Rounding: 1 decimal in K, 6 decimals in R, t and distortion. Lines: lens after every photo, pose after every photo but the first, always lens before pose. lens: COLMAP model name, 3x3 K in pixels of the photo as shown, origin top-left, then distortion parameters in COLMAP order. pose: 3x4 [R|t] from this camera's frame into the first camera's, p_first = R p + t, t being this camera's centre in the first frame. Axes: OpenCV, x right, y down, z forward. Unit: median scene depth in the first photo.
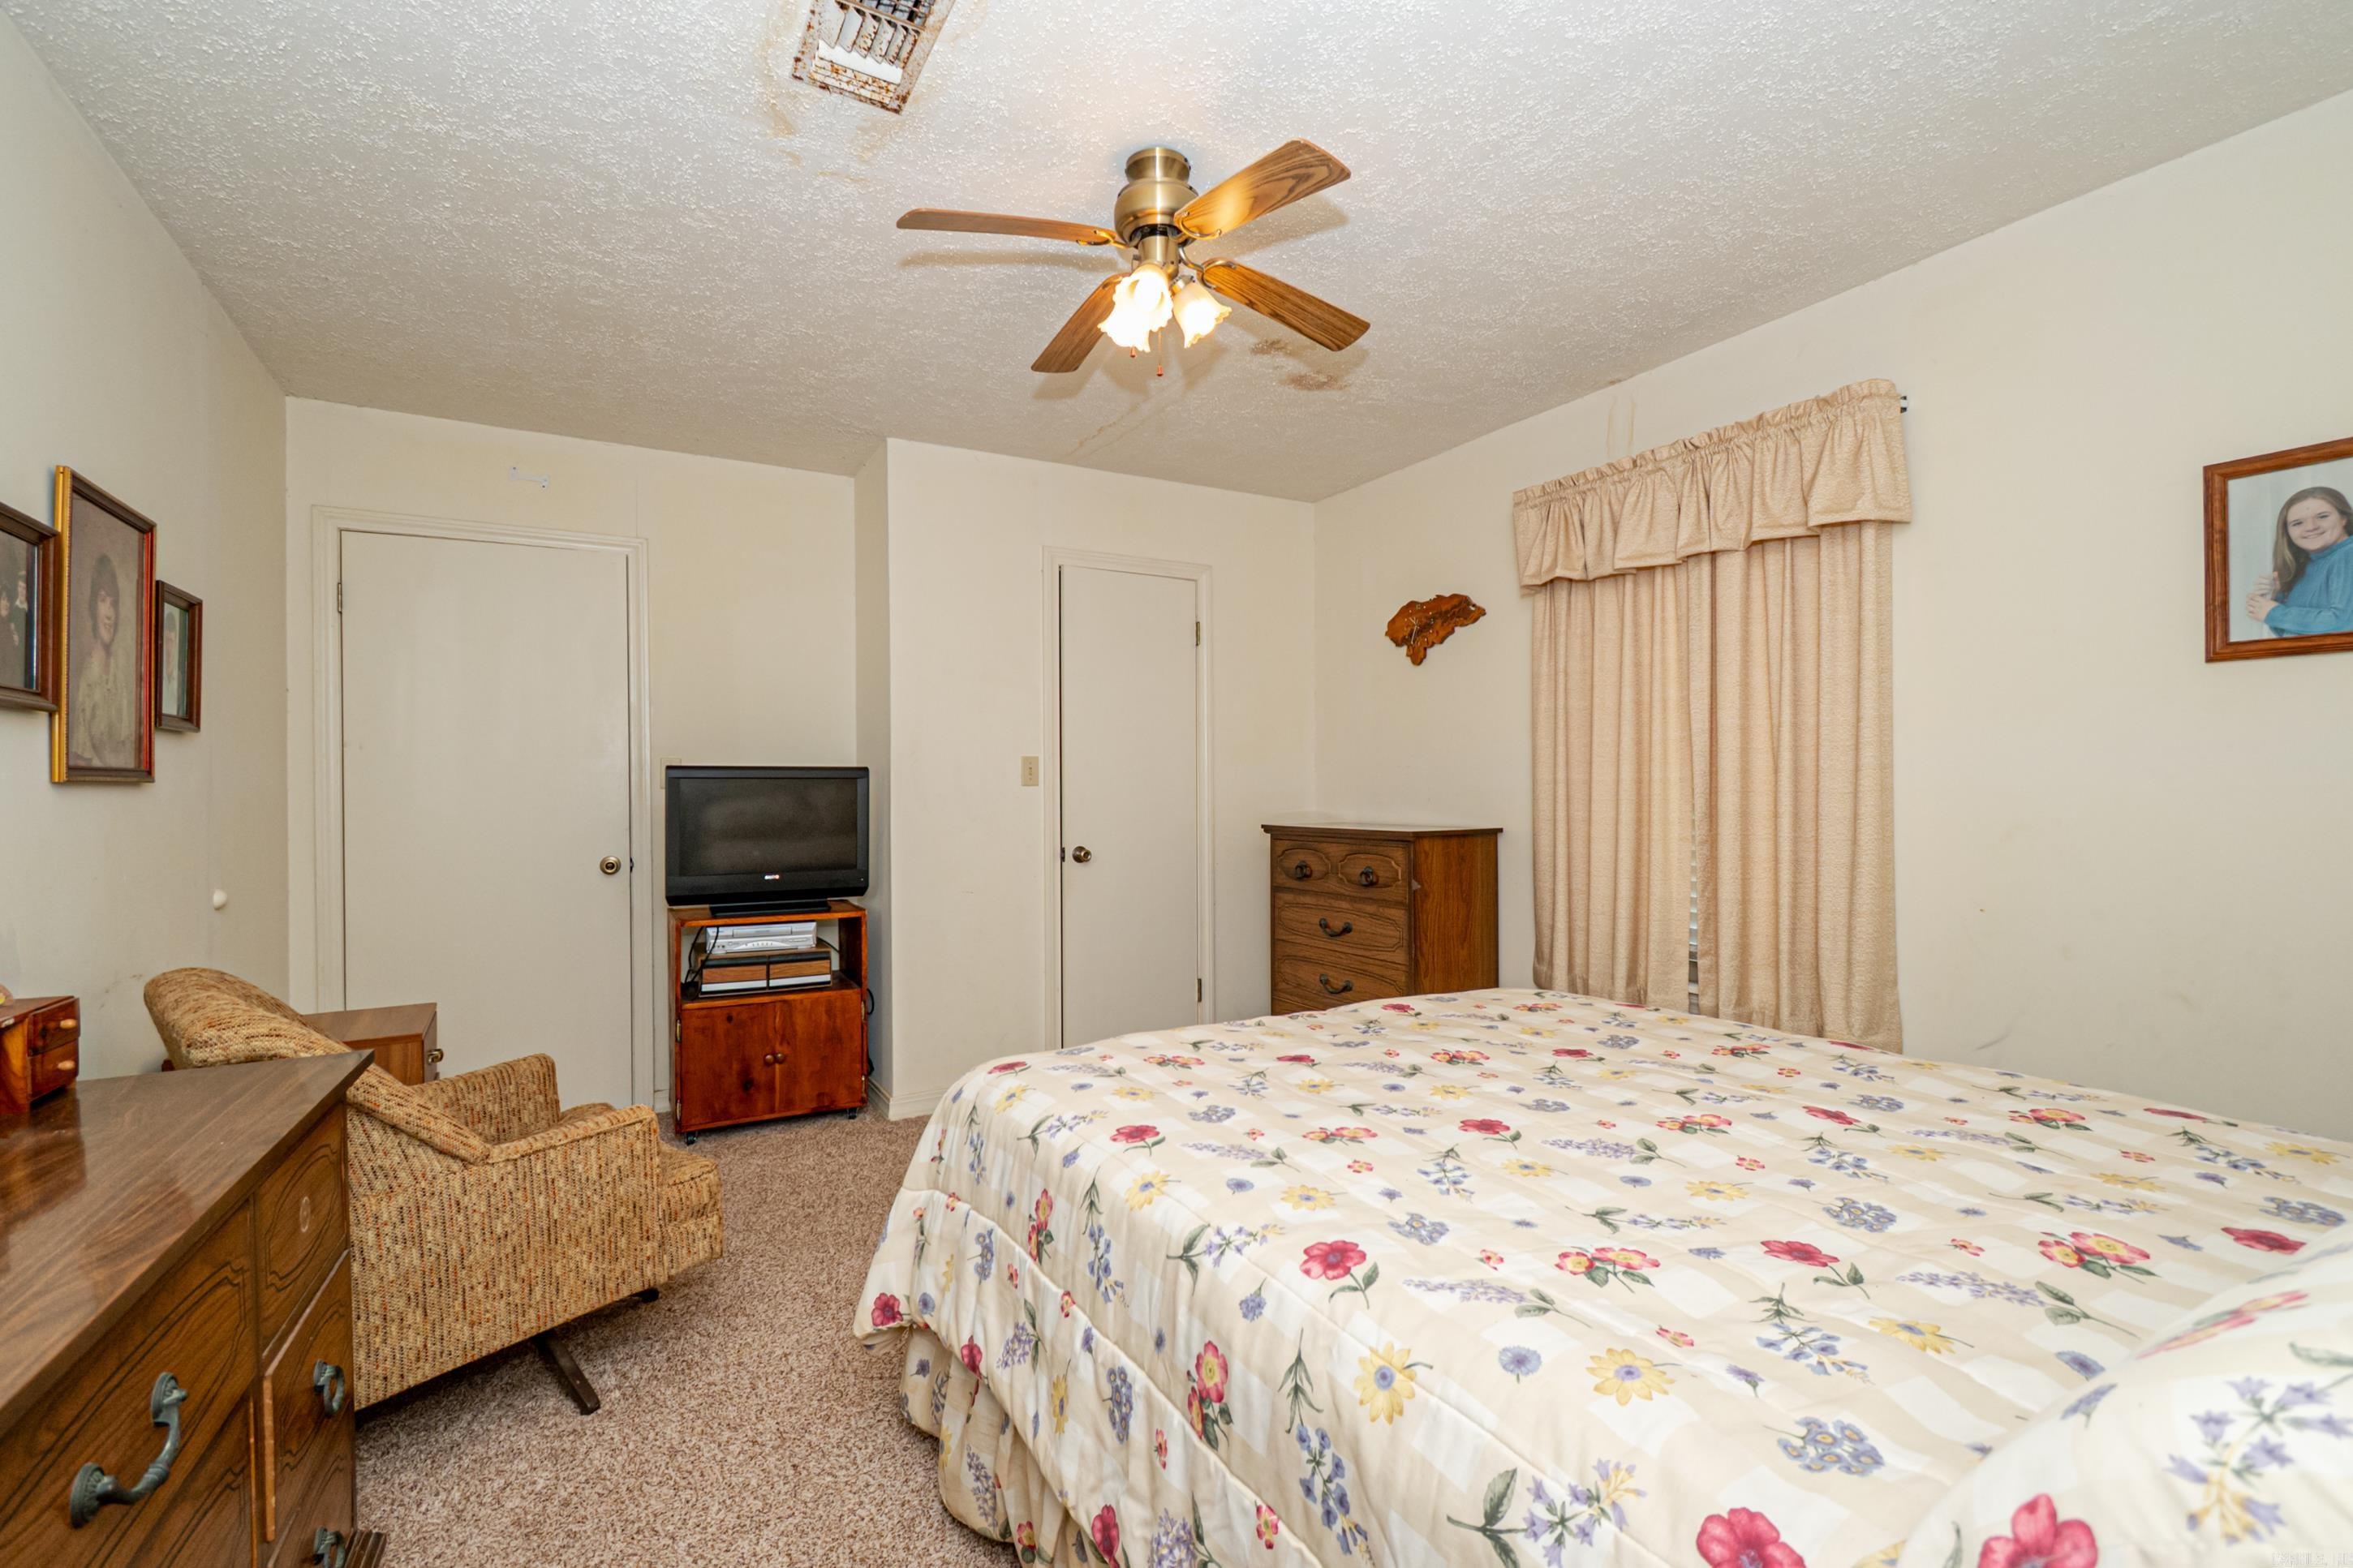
lens RADIAL K [[1047.5, 0, 1178.1], [0, 1047.5, 789.9], [0, 0, 1]] dist [0.010103, -0.004574]
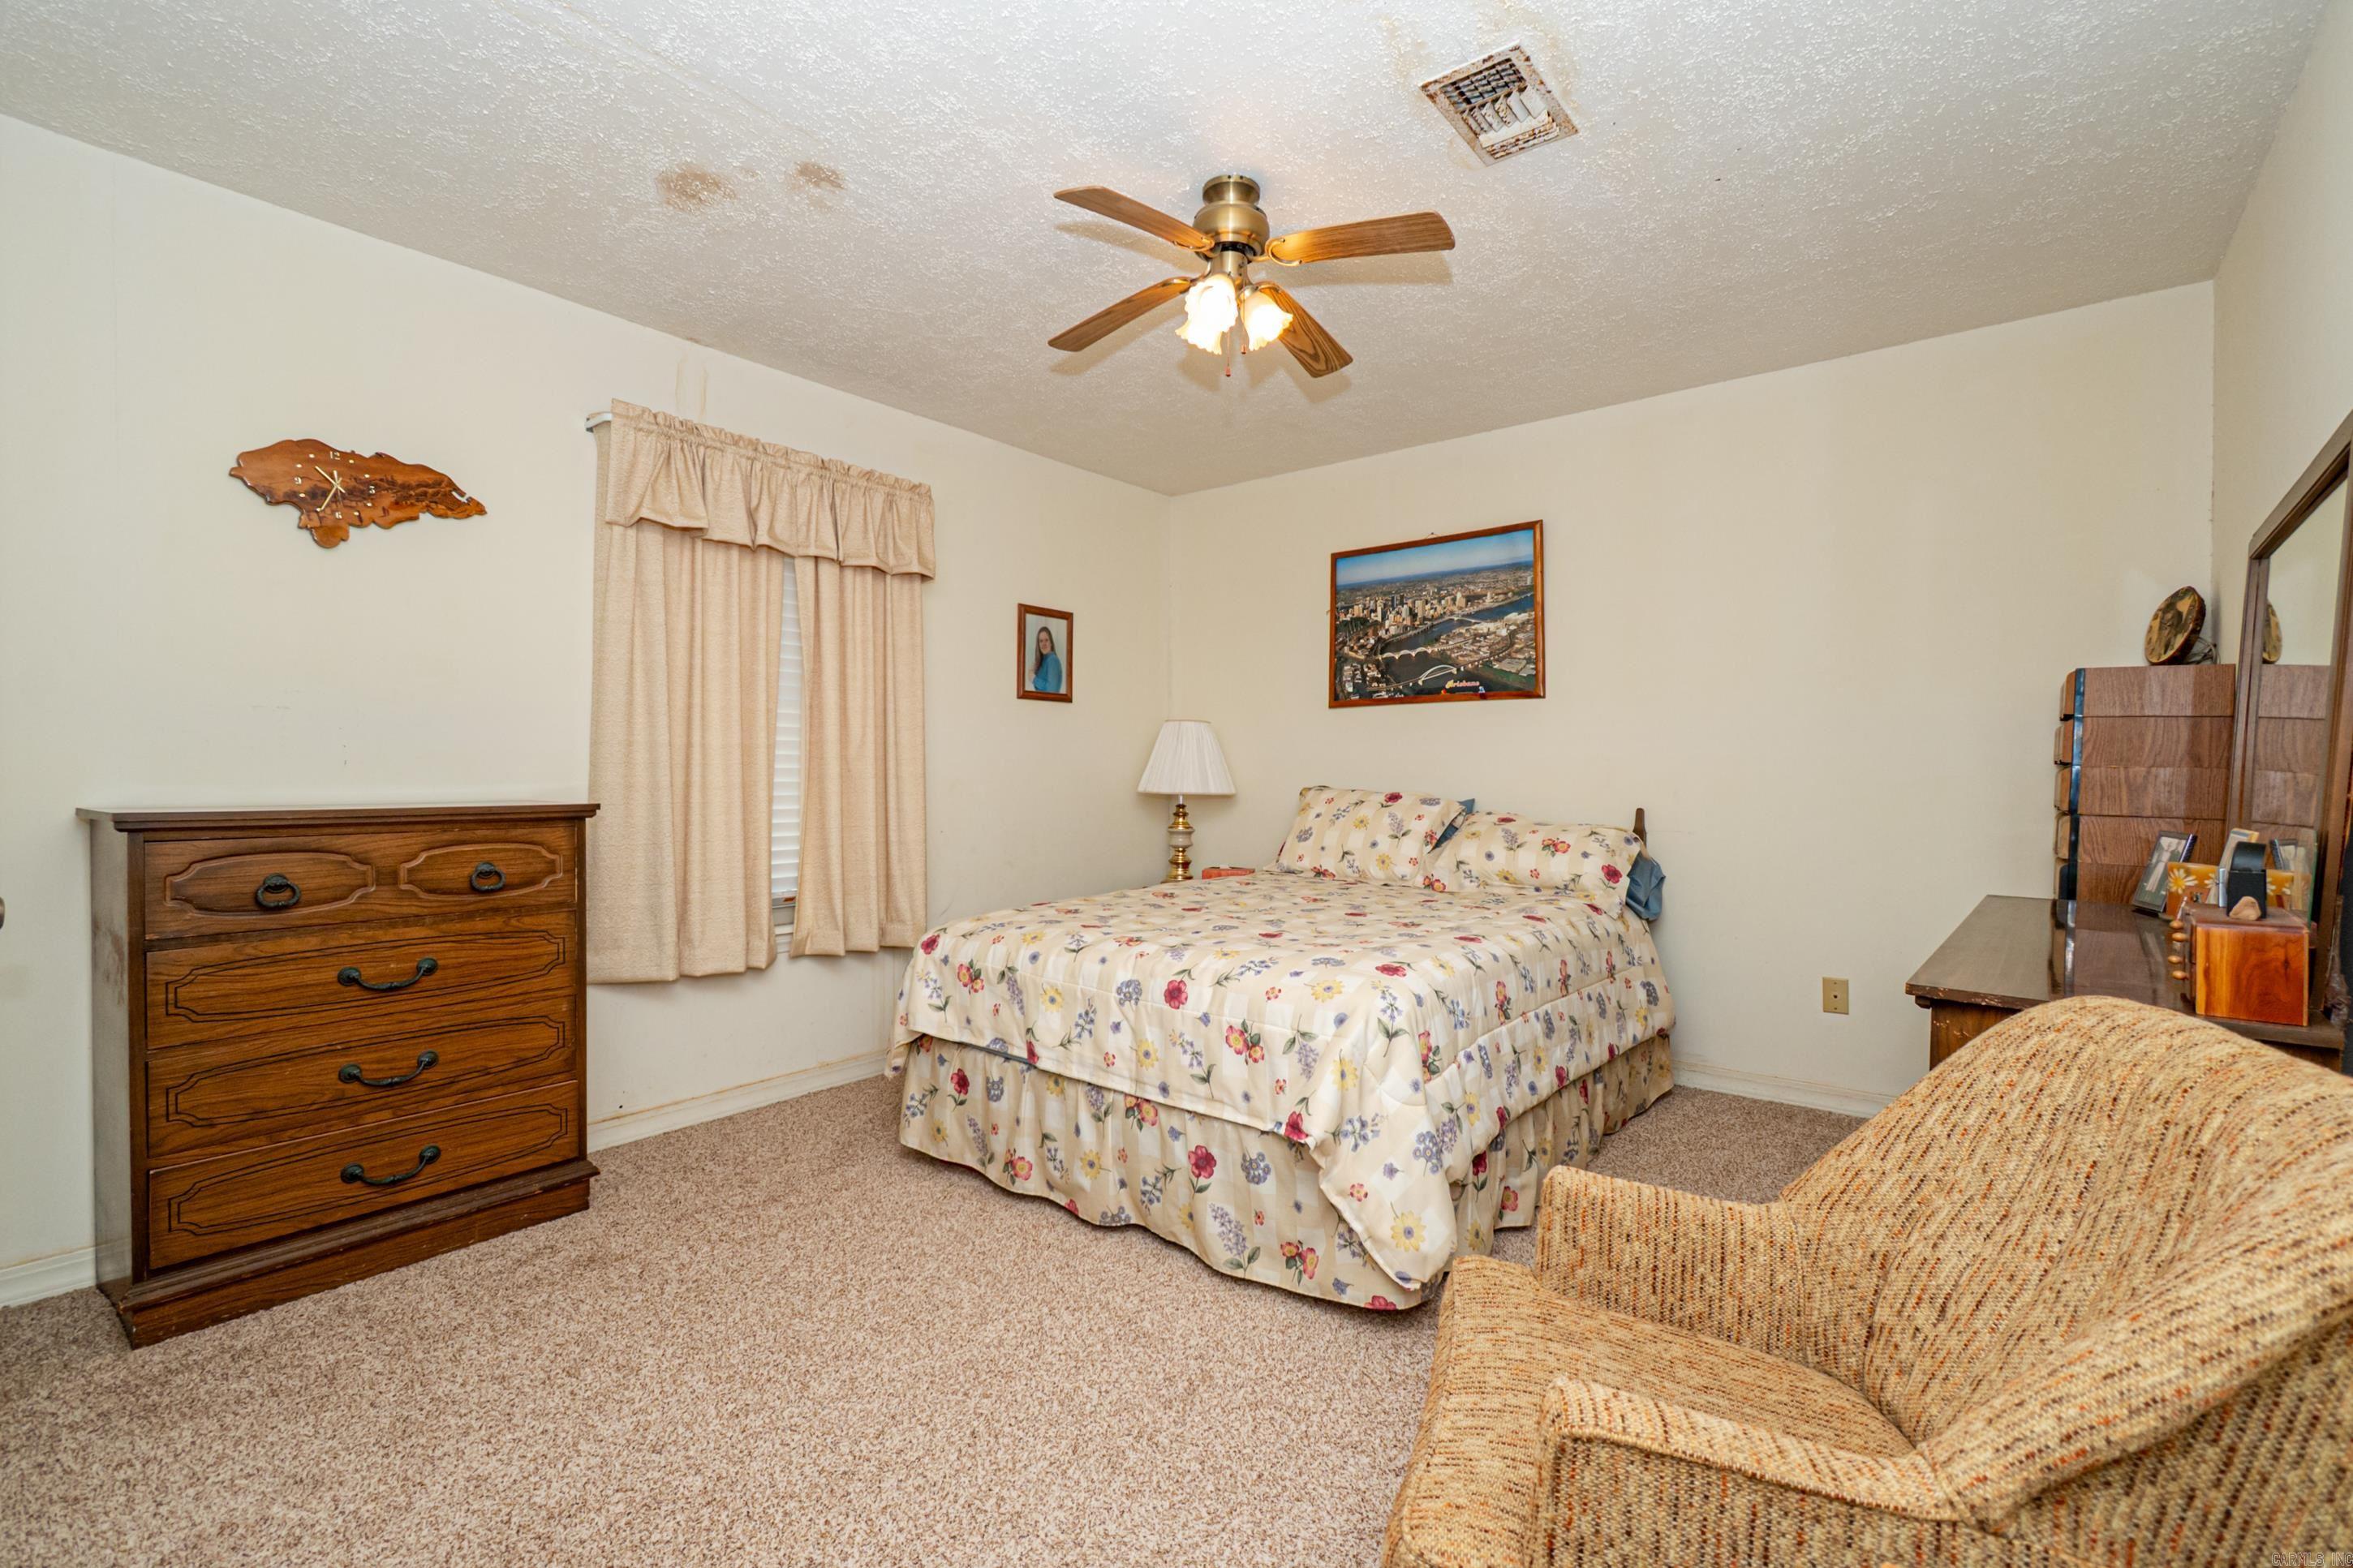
lens RADIAL K [[1047.5, 0, 1177.4], [0, 1047.5, 780.4], [0, 0, 1]] dist [0.010103, -0.004574]
pose [[-0.369780, -0.001861, 0.929118, -0.579910], [-0.000523, 0.999998, 0.001794, 0.019472], [-0.929119, 0.000177, -0.369780, 0.816941]]
